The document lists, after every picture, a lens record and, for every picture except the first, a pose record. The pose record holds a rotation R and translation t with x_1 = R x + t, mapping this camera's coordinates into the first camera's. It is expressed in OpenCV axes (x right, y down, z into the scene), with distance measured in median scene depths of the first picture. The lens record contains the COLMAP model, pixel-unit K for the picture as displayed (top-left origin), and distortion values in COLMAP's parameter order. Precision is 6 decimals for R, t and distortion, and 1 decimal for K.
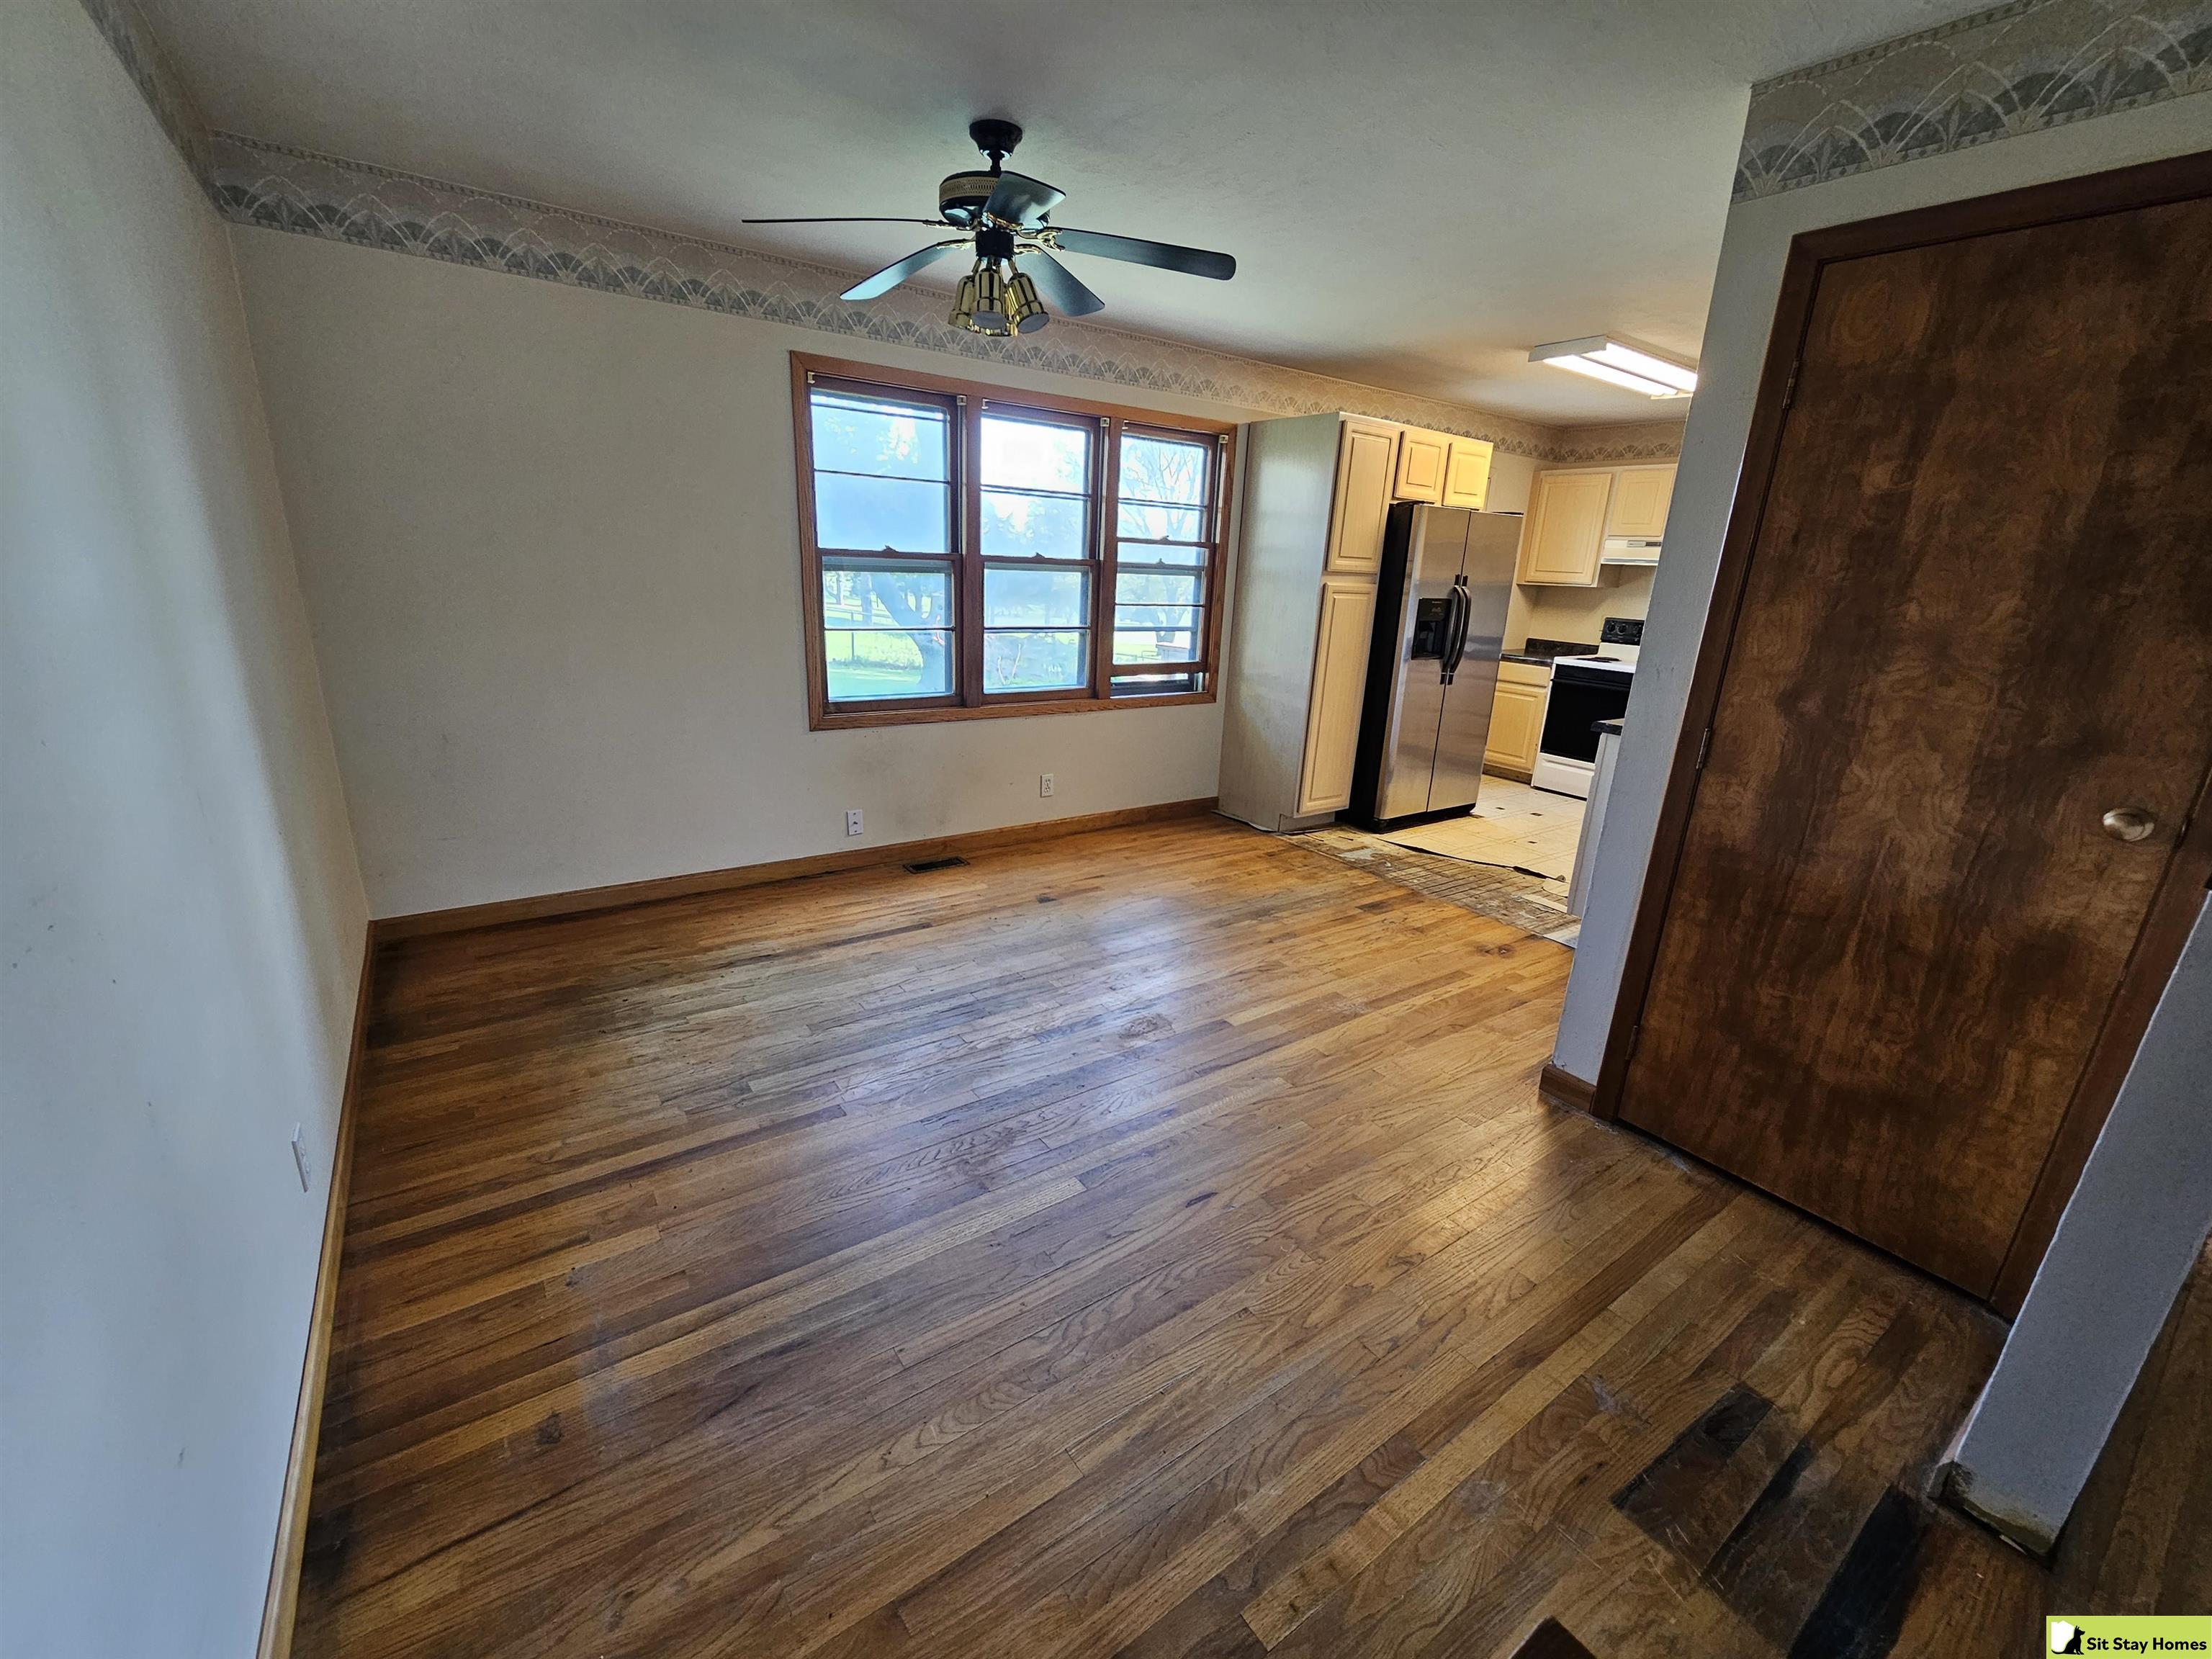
lens RADIAL K [[905.8, 0, 1101.2], [0, 905.8, 834.9], [0, 0, 1]] dist [-0.004480, 0.000116]
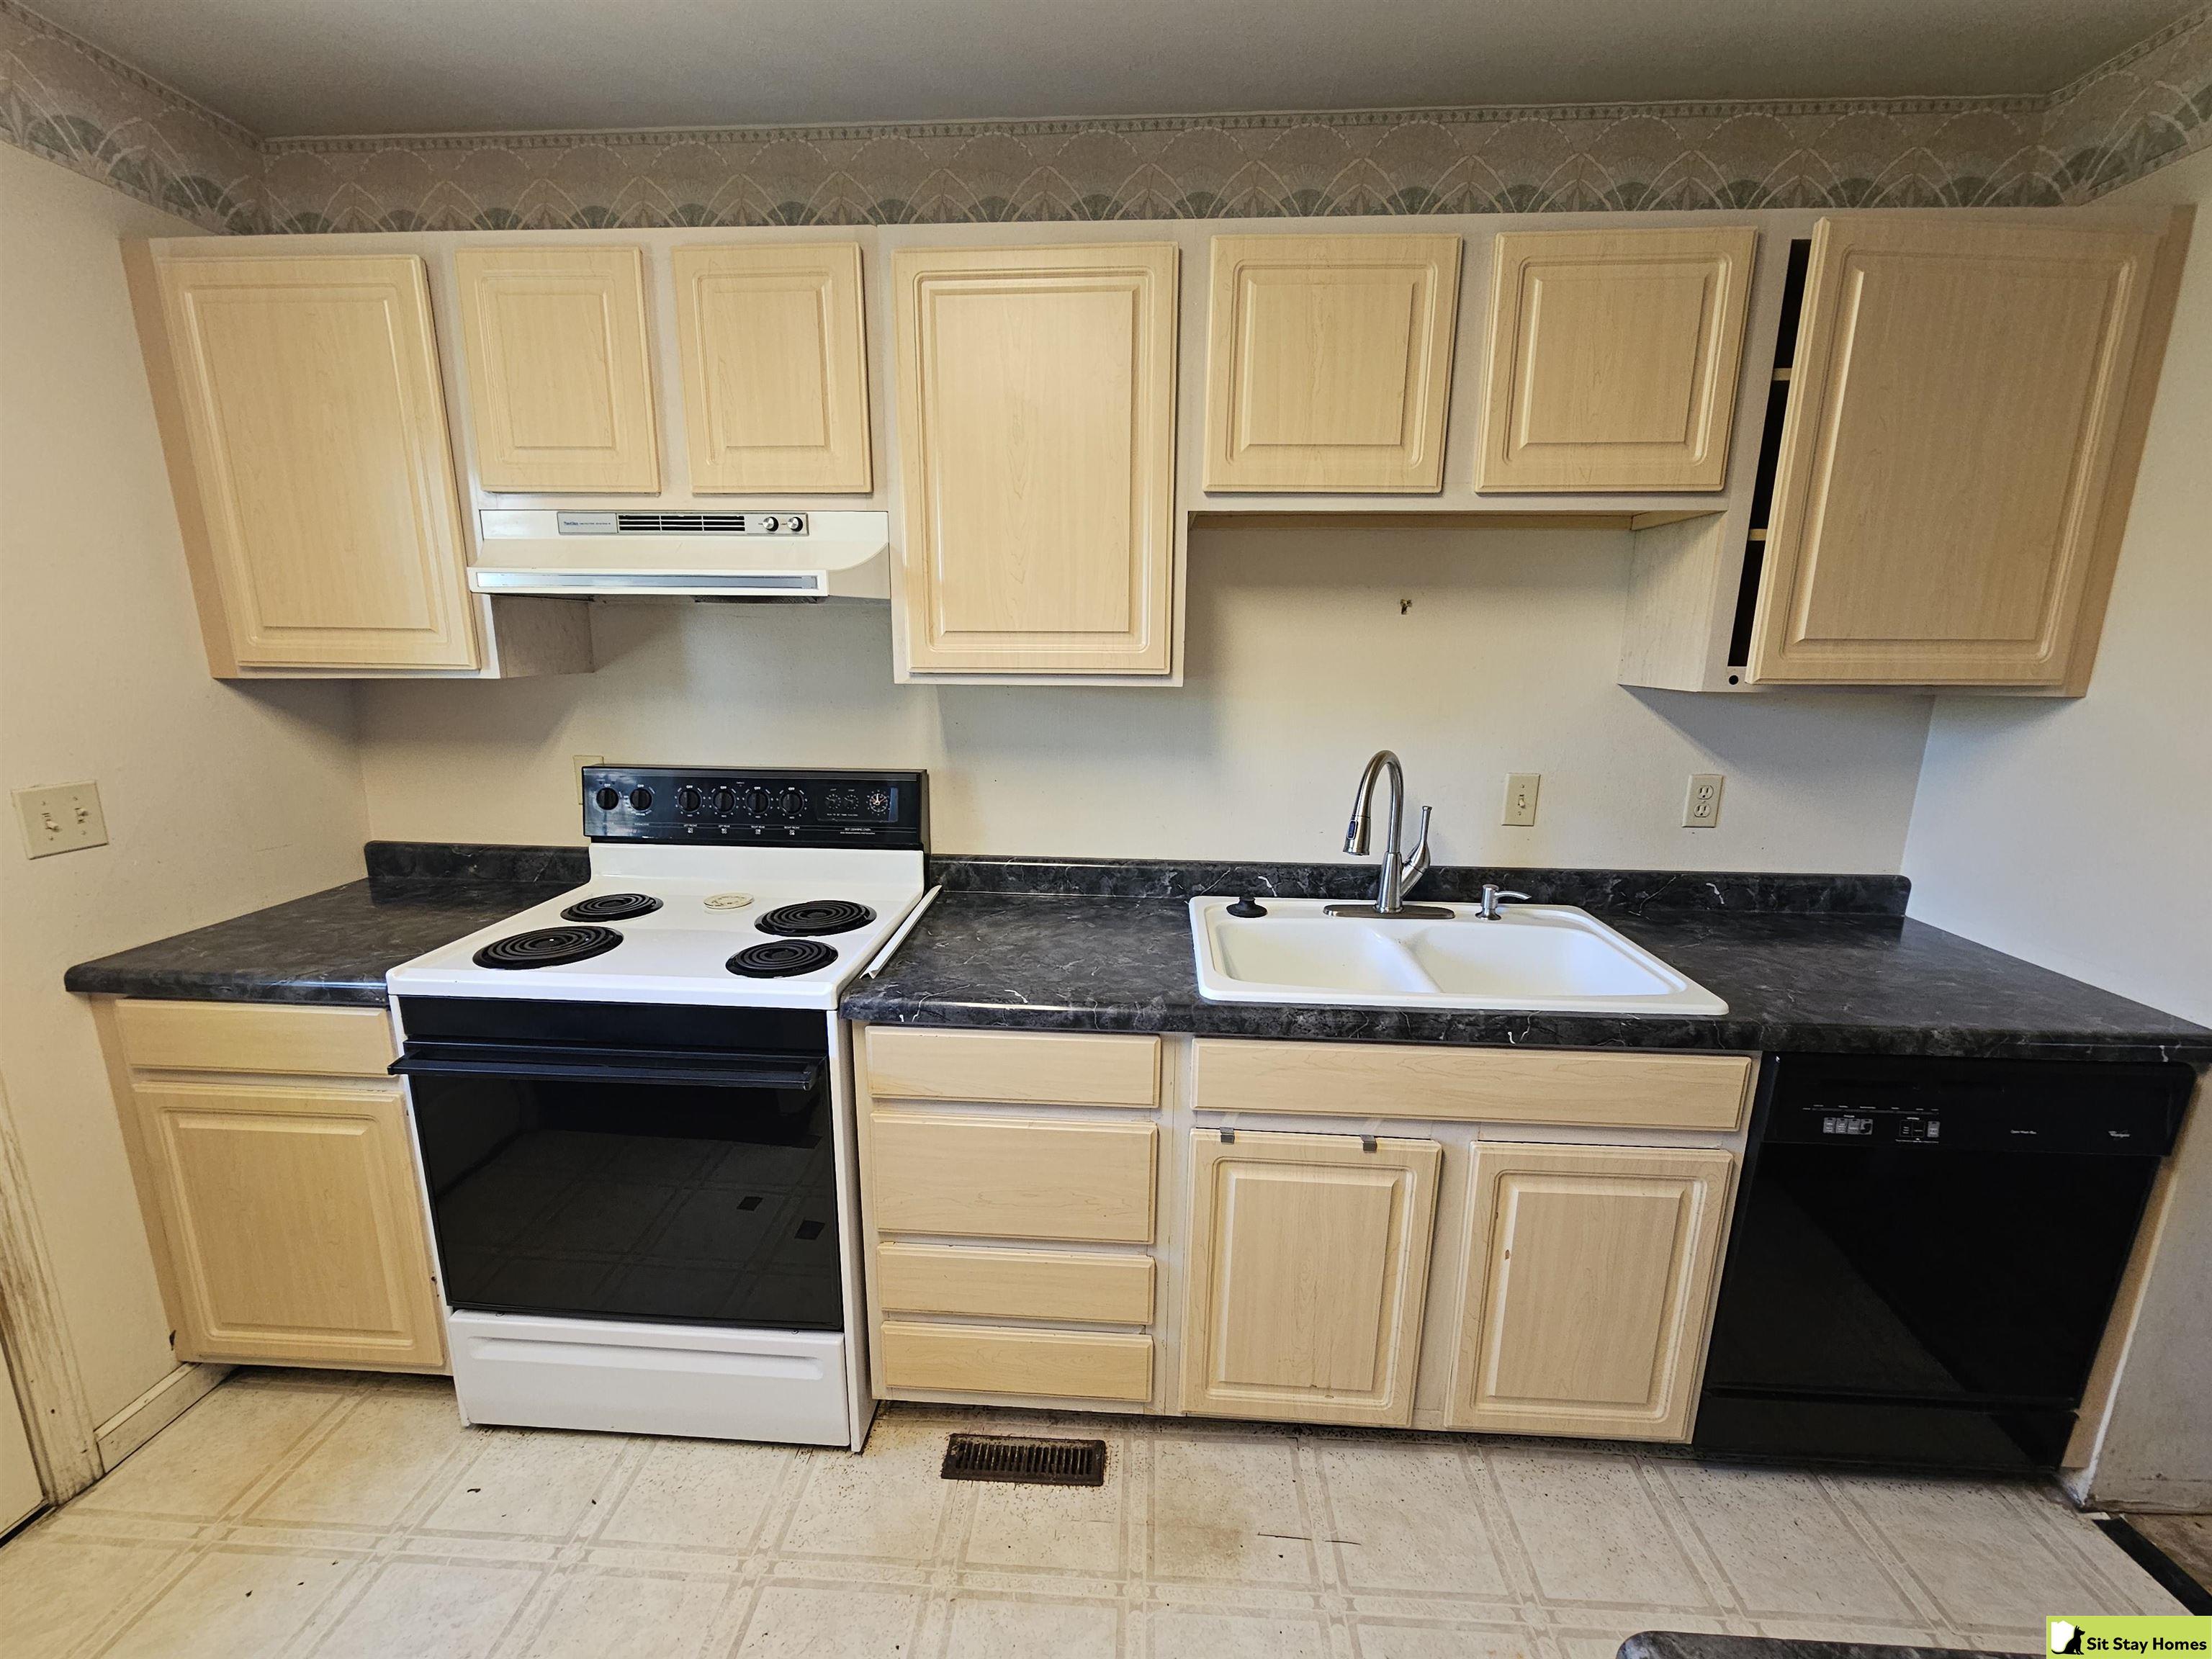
lens RADIAL K [[905.8, 0, 1098.7], [0, 905.8, 834.8], [0, 0, 1]] dist [-0.004480, 0.000116]
pose [[0.619718, -0.199424, 0.759065, 0.560179], [0.245778, 0.967842, 0.053615, -0.250032], [-0.745347, 0.153335, 0.648803, 0.874563]]
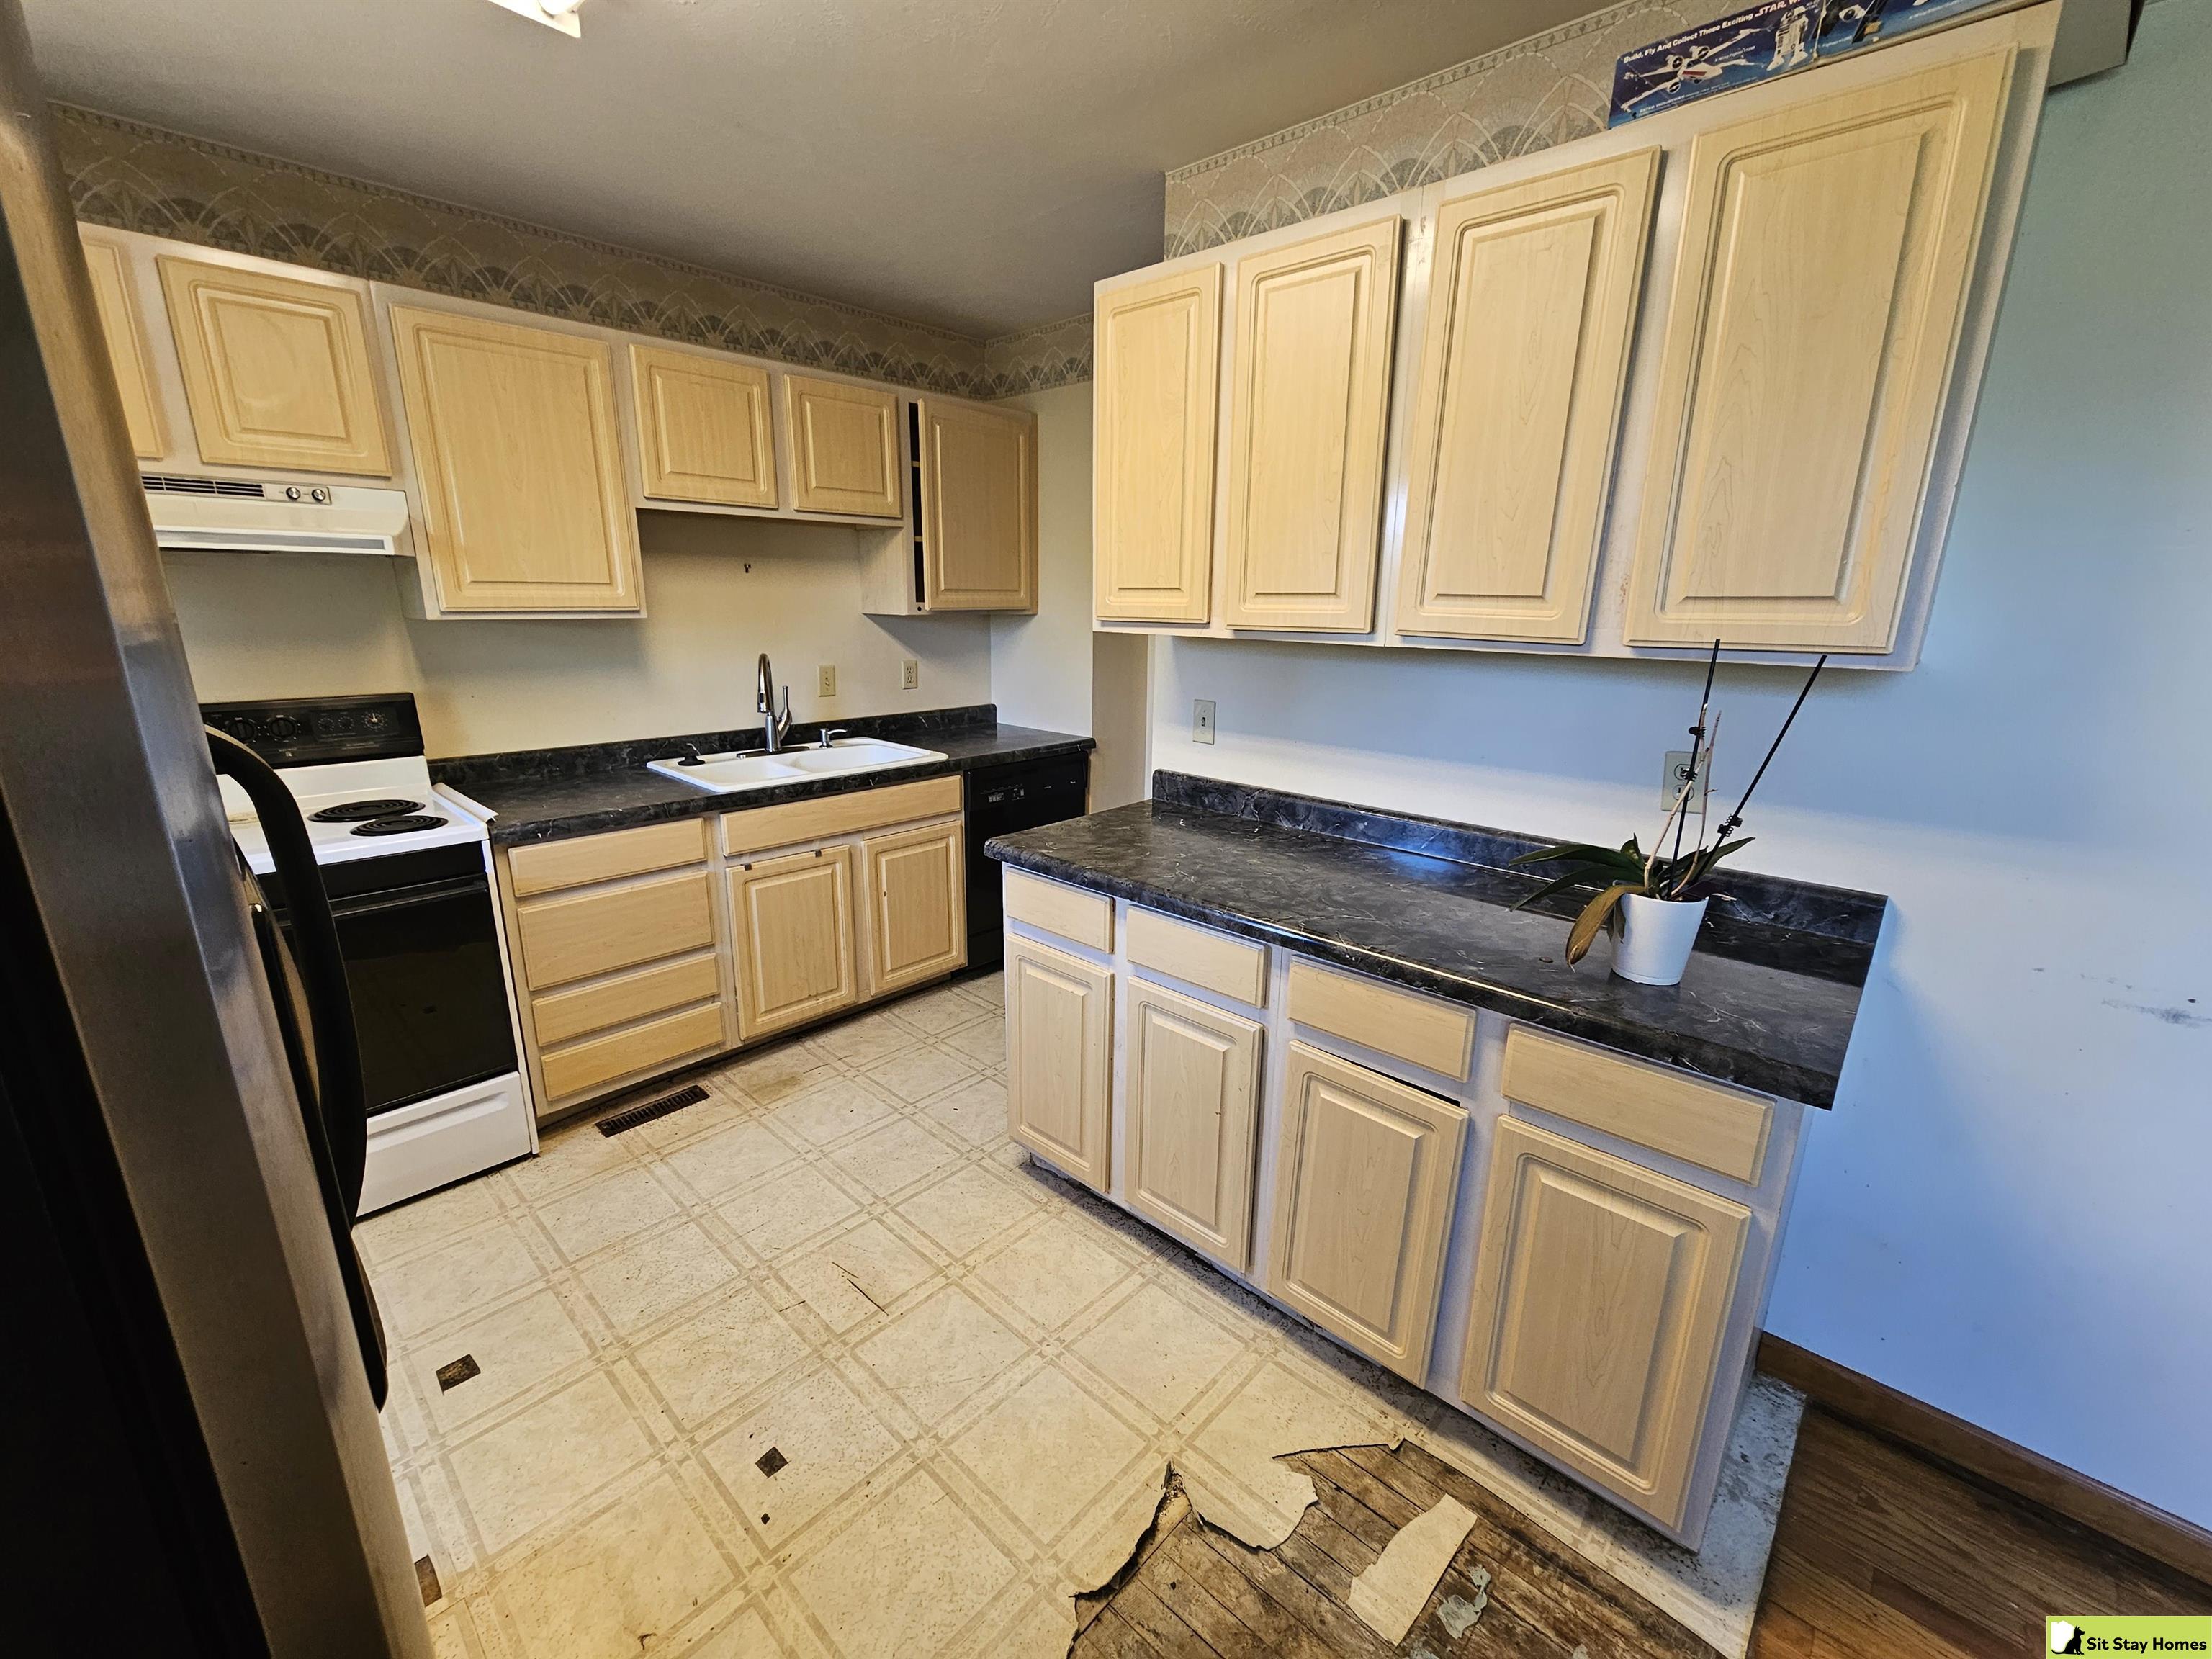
lens RADIAL K [[905.8, 0, 1098.6], [0, 905.8, 834.6], [0, 0, 1]] dist [-0.004480, 0.000116]
pose [[-0.202838, -0.291775, 0.934732, 0.241773], [0.266140, 0.902215, 0.339377, -0.272811], [-0.942351, 0.317609, -0.105351, 0.906034]]
